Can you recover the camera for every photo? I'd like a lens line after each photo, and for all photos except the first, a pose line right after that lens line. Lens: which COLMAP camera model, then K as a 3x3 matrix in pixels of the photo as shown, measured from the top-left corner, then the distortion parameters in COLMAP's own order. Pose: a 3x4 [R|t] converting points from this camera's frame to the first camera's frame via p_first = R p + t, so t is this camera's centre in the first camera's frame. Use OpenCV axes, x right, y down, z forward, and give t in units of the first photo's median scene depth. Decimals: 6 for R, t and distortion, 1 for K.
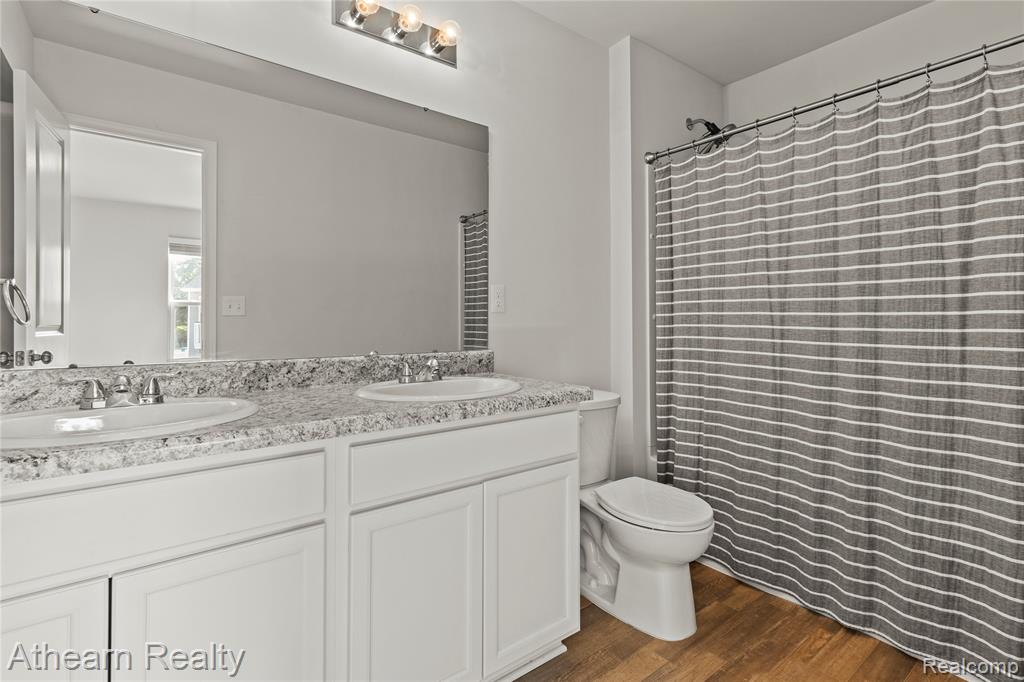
lens RADIAL K [[473.6, 0, 505.4], [0, 473.6, 327.2], [0, 0, 1]] dist [-0.001089, 0.000307]
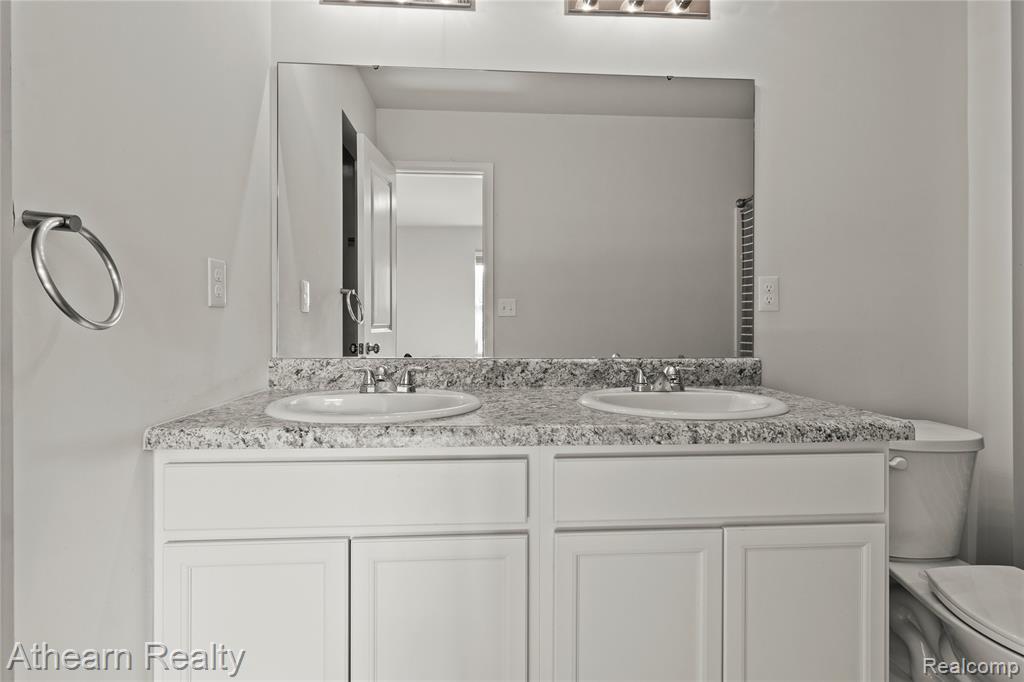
lens RADIAL K [[473.6, 0, 505.4], [0, 473.6, 327.2], [0, 0, 1]] dist [-0.001089, 0.000307]
pose [[0.835547, 0.008566, -0.549352, 0.072976], [-0.009325, 0.999956, 0.001409, -0.001423], [0.549340, 0.003945, 0.835590, 0.134434]]
